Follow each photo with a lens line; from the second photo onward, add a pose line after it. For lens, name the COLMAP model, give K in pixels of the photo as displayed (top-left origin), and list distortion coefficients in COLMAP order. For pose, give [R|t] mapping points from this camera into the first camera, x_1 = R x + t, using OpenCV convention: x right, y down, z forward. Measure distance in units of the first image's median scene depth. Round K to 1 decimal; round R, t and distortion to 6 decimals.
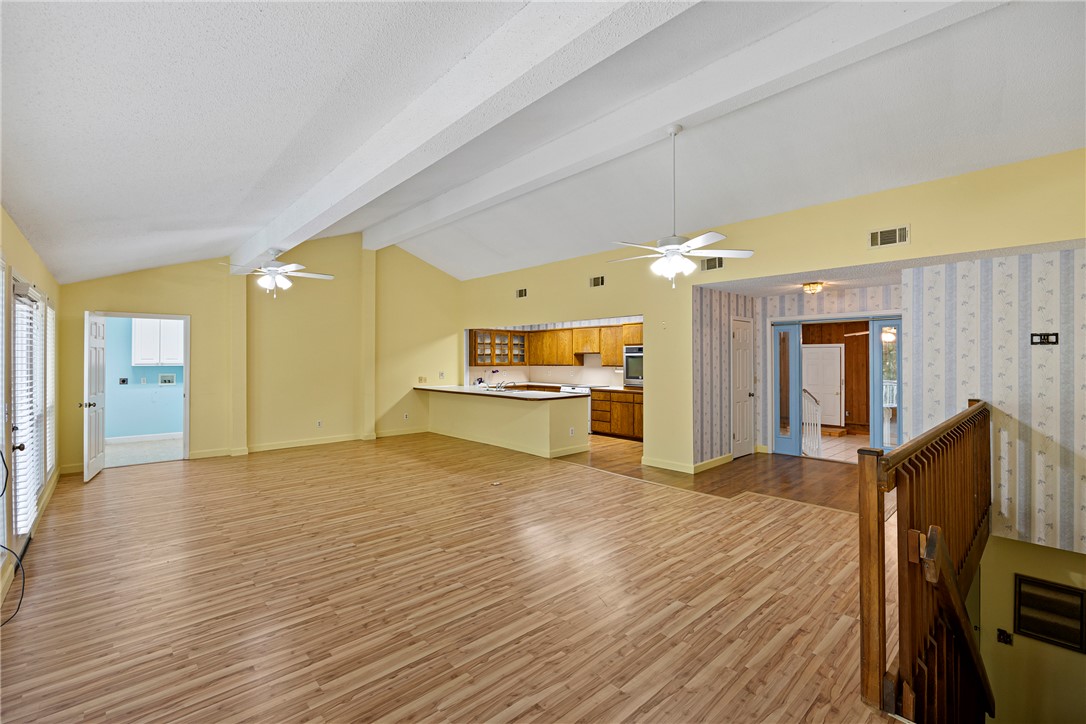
lens RADIAL K [[468.1, 0, 554.4], [0, 468.1, 355.7], [0, 0, 1]] dist [-0.007994, -0.000607]
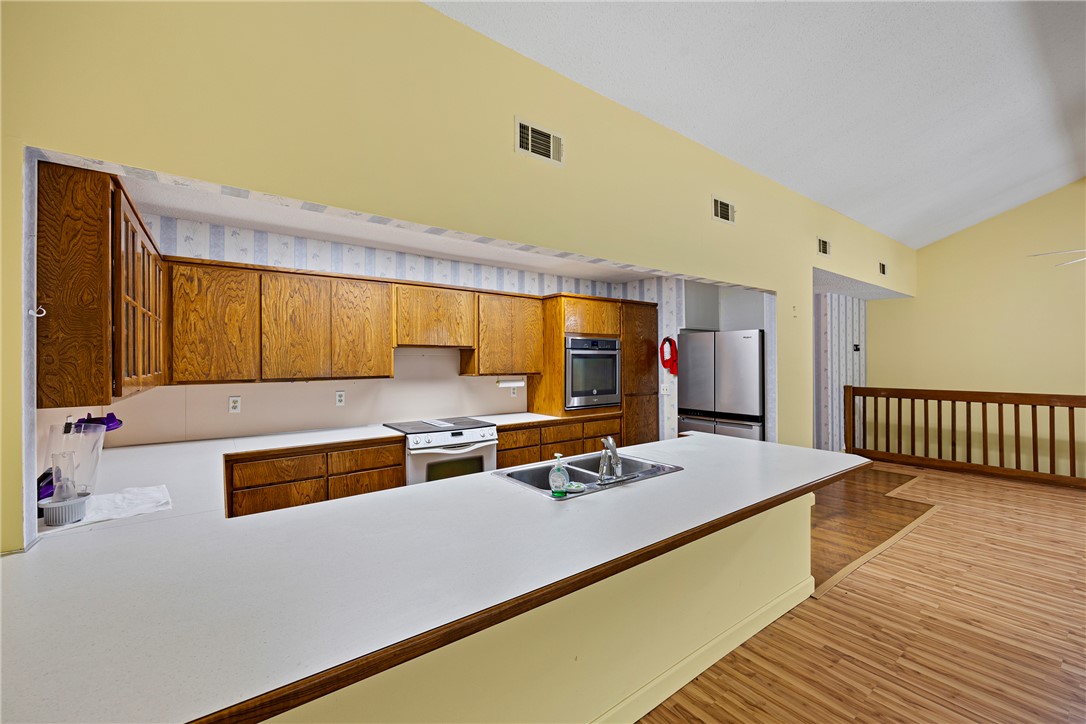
lens RADIAL K [[434.0, 0, 544.2], [0, 434.0, 358.6], [0, 0, 1]] dist [-0.002852, 0.000943]
pose [[0.126400, 0.005631, 0.991963, -0.349567], [-0.003783, 0.999979, -0.005195, 0.007978], [-0.991972, -0.003096, 0.126418, 0.965981]]
